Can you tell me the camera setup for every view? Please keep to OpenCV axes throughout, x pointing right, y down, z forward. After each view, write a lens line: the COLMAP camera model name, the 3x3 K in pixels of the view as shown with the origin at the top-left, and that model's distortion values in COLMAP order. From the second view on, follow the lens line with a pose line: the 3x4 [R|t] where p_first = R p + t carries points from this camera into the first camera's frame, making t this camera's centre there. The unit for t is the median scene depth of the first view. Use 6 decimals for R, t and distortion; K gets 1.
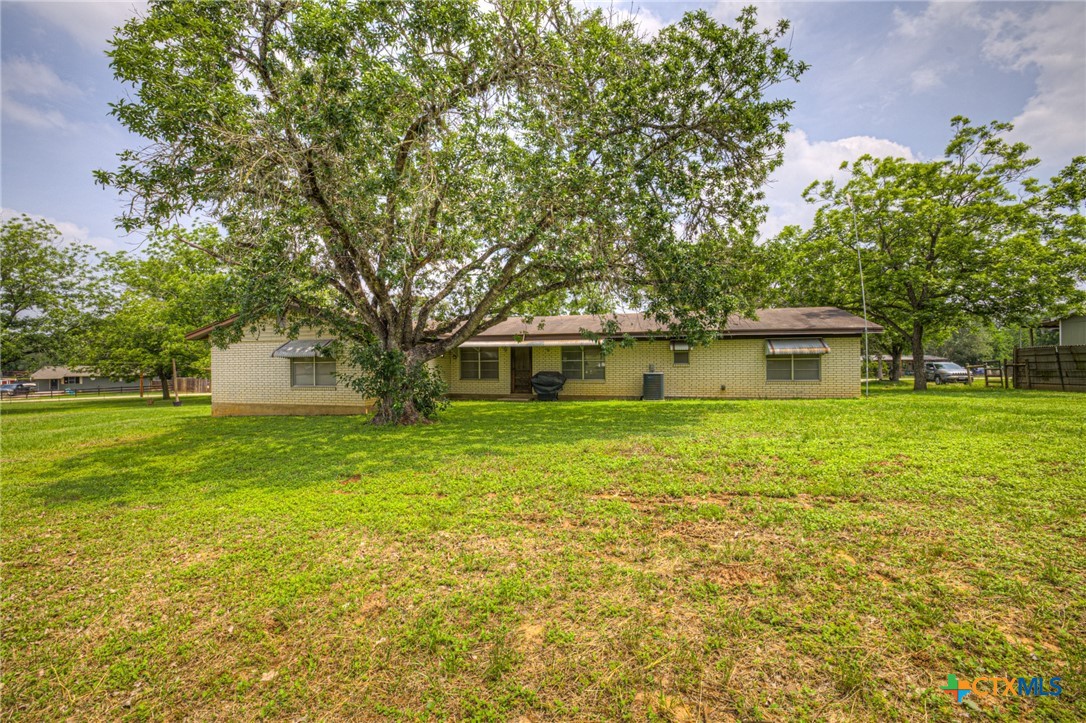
lens RADIAL K [[482.0, 0, 543.0], [0, 482.0, 361.5], [0, 0, 1]] dist [-0.018784, 0.000345]
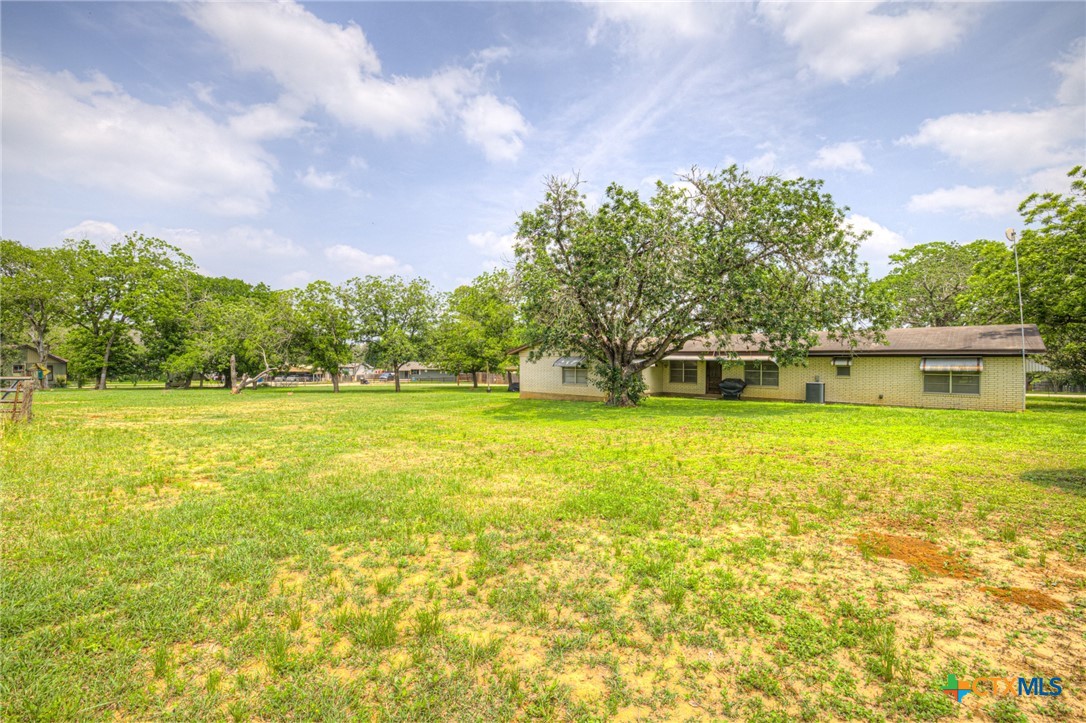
lens RADIAL K [[482.0, 0, 543.0], [0, 482.0, 361.5], [0, 0, 1]] dist [-0.018784, 0.000345]
pose [[0.880210, 0.014903, -0.474350, 0.195554], [-0.013168, 0.999889, 0.006980, -0.032027], [0.474401, 0.000102, 0.880309, -0.473015]]
